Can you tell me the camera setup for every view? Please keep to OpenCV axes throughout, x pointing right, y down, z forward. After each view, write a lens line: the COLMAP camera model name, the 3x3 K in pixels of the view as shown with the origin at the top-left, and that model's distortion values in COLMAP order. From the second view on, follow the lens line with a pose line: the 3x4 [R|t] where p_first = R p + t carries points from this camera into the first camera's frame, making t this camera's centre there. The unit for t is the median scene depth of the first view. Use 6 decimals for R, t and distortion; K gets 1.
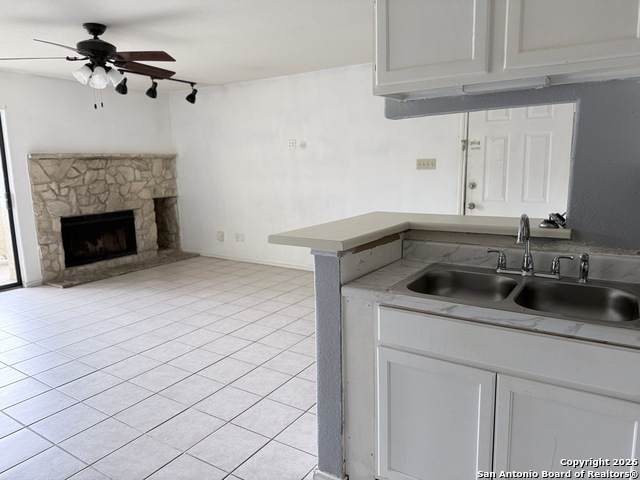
lens RADIAL K [[453.0, 0, 322.5], [0, 453.0, 236.7], [0, 0, 1]] dist [0.025861, -0.003536]
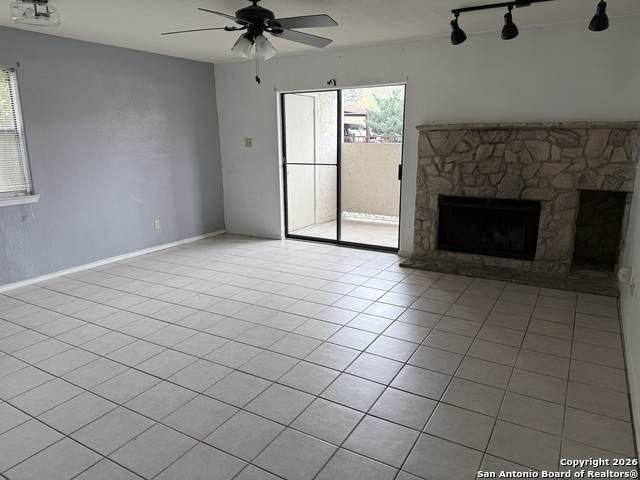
lens RADIAL K [[453.0, 0, 322.1], [0, 453.0, 245.3], [0, 0, 1]] dist [0.025861, -0.003536]
pose [[0.058159, 0.254856, -0.965228, 0.302650], [-0.159767, 0.956779, 0.242998, -0.121665], [0.985440, 0.140079, 0.096363, 0.646560]]
